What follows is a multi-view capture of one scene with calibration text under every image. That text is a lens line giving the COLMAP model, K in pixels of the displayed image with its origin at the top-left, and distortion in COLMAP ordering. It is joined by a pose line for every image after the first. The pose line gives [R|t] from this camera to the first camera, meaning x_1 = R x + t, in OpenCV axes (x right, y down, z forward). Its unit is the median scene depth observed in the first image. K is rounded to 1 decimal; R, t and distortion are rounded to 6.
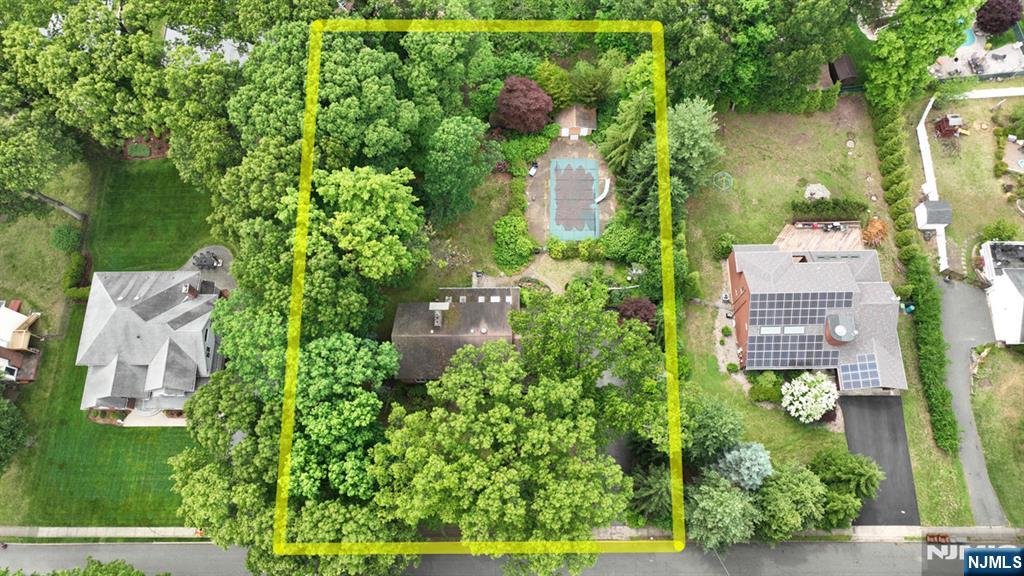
lens RADIAL K [[711.6, 0, 518.7], [0, 711.6, 311.3], [0, 0, 1]] dist [0.003947, 0.007607]
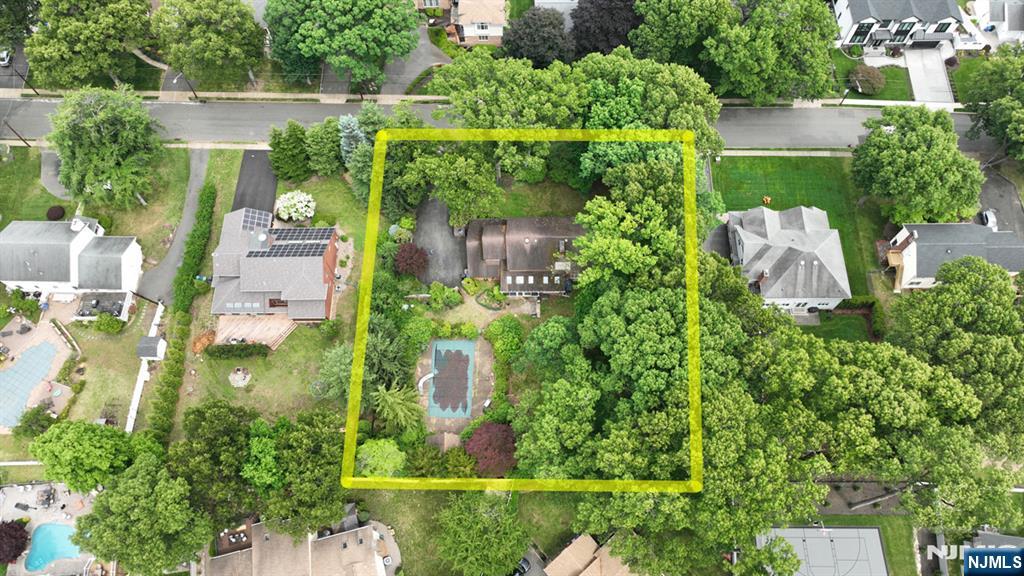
lens RADIAL K [[724.3, 0, 512.0], [0, 724.3, 288.0], [0, 0, 1]] dist [0.001549, -0.001935]
pose [[-0.999228, 0.009413, 0.038143, -0.070349], [0.019229, -0.729461, 0.683752, -0.939163], [0.034260, 0.683957, 0.728717, 0.076800]]
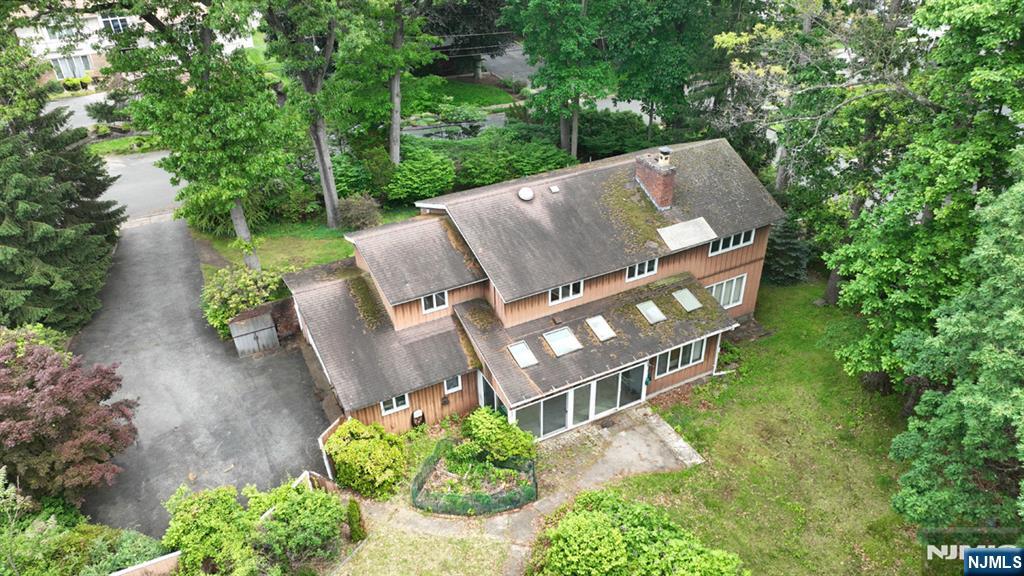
lens RADIAL K [[724.3, 0, 512.0], [0, 724.3, 288.0], [0, 0, 1]] dist [0.001549, -0.001935]
pose [[-0.891942, 0.272480, -0.360825, 0.094800], [-0.415845, -0.181038, 0.891234, -0.289290], [0.177520, 0.944976, 0.274785, 0.923547]]
